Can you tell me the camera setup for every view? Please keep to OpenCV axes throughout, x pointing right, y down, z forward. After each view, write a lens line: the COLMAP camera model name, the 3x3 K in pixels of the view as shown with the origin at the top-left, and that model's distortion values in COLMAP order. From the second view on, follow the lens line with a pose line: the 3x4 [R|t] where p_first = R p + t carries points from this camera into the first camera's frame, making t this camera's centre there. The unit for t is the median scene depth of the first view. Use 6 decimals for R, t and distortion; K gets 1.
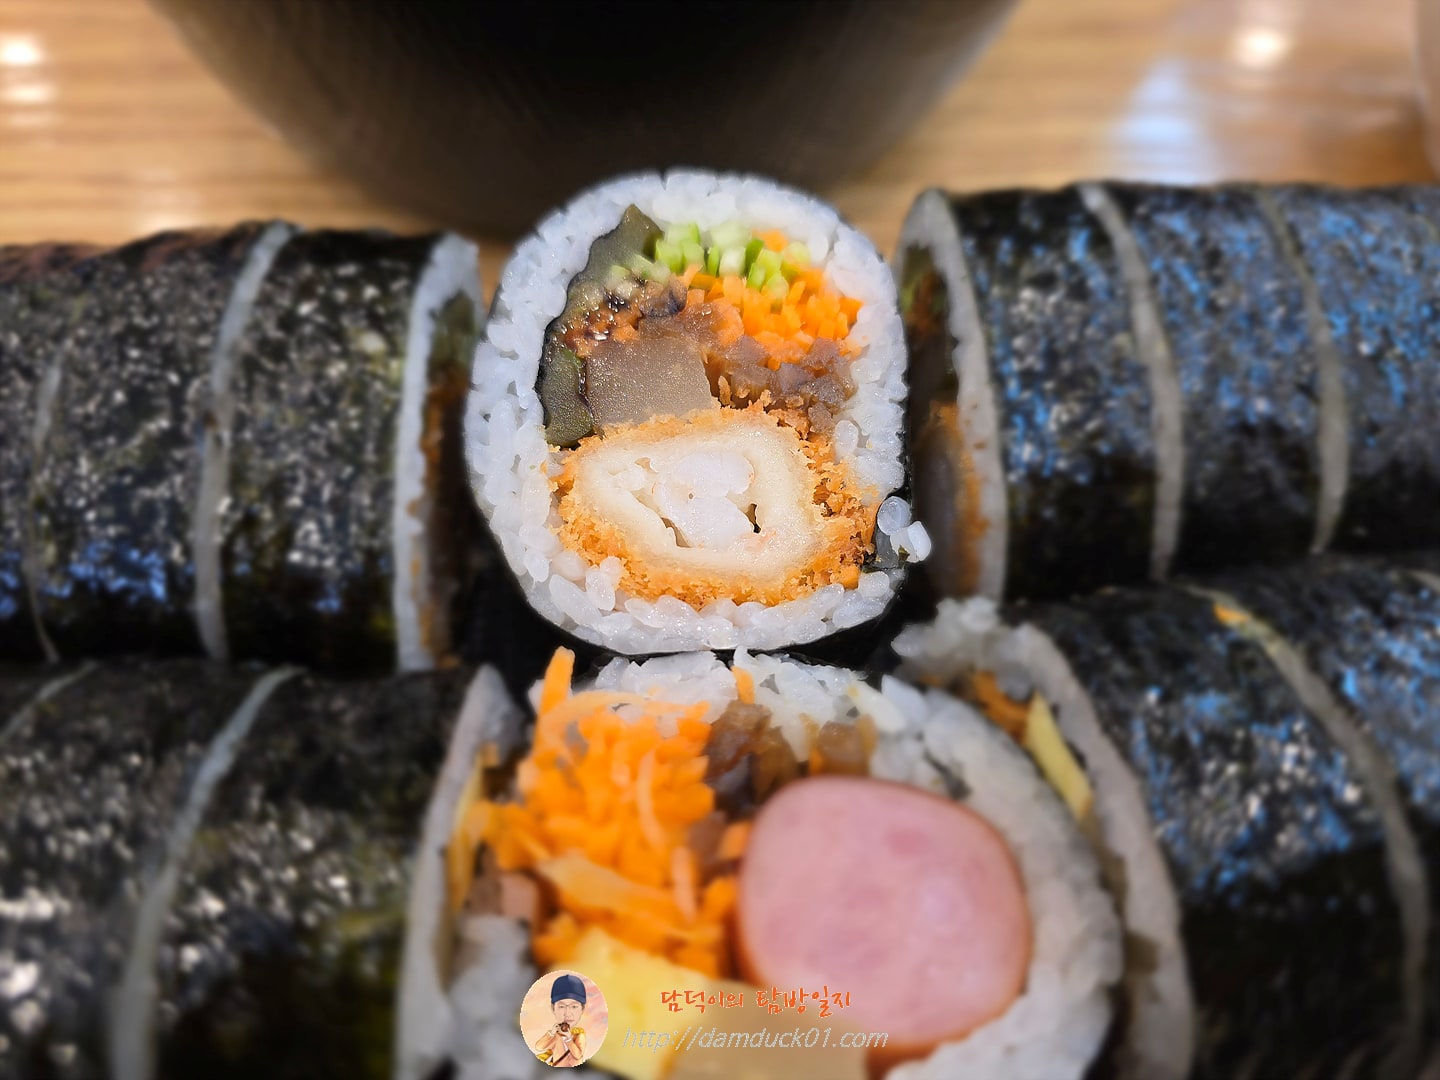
lens RADIAL K [[1052.1, 0, 720.0], [0, 1052.1, 540.0], [0, 0, 1]] dist [0.000274, -0.000788]
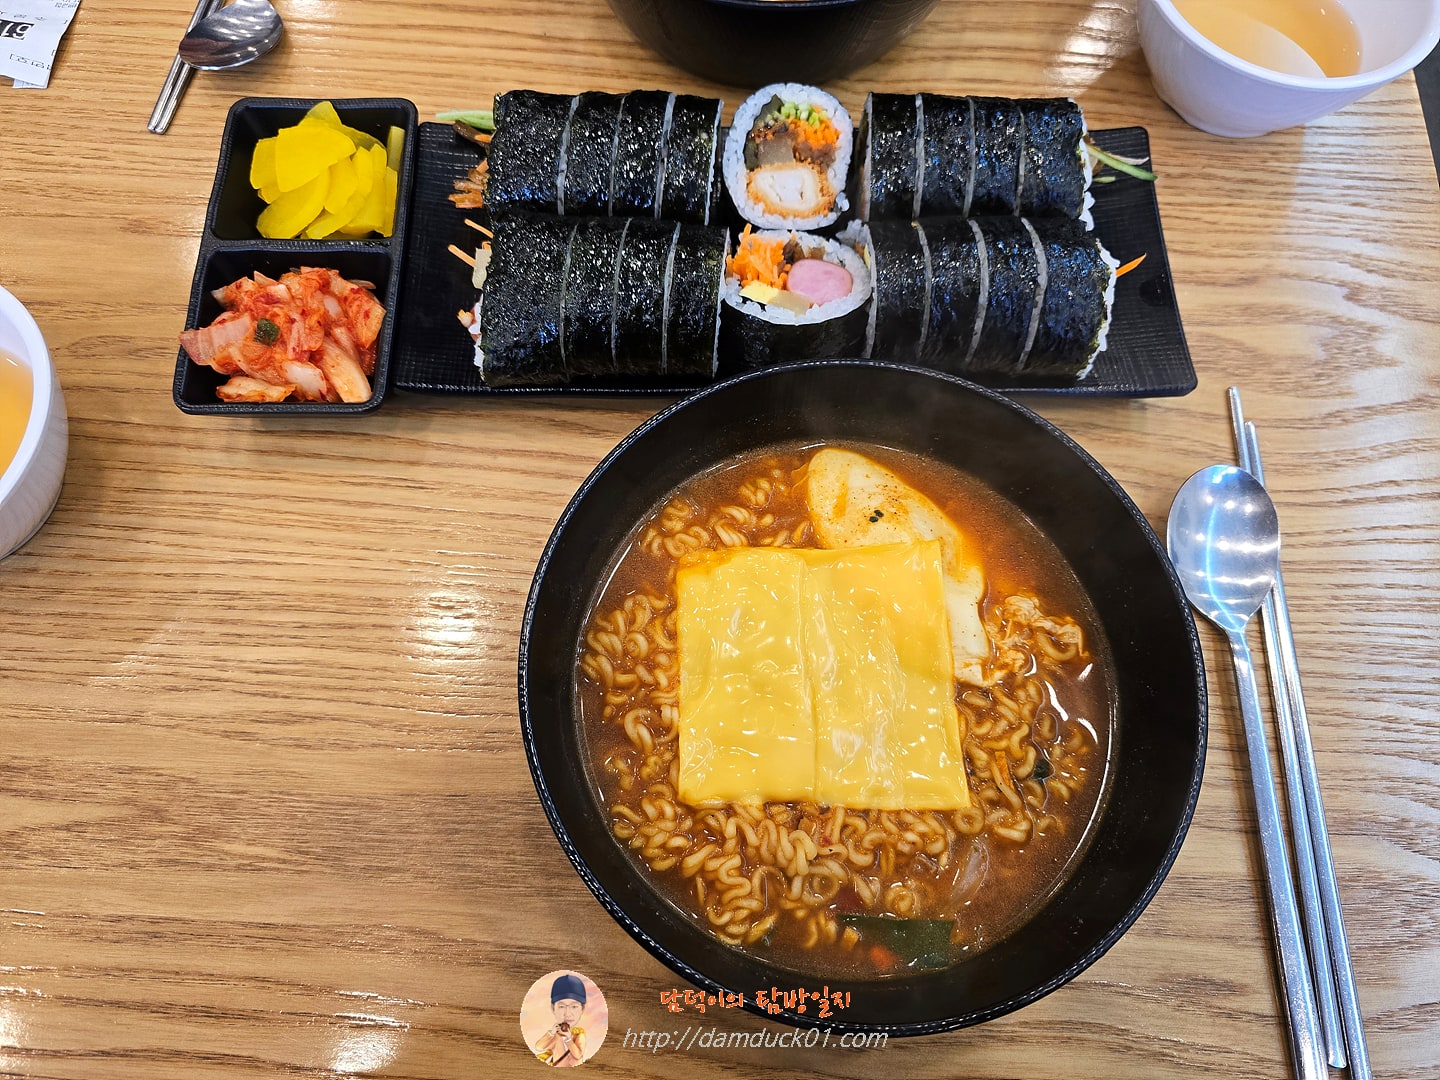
lens RADIAL K [[1052.1, 0, 720.0], [0, 1052.1, 540.0], [0, 0, 1]] dist [0.000274, -0.000788]
pose [[0.993579, 0.097856, -0.056796, 0.072667], [-0.082633, 0.970492, 0.226535, 0.324089], [0.077288, -0.220387, 0.972346, -2.712864]]
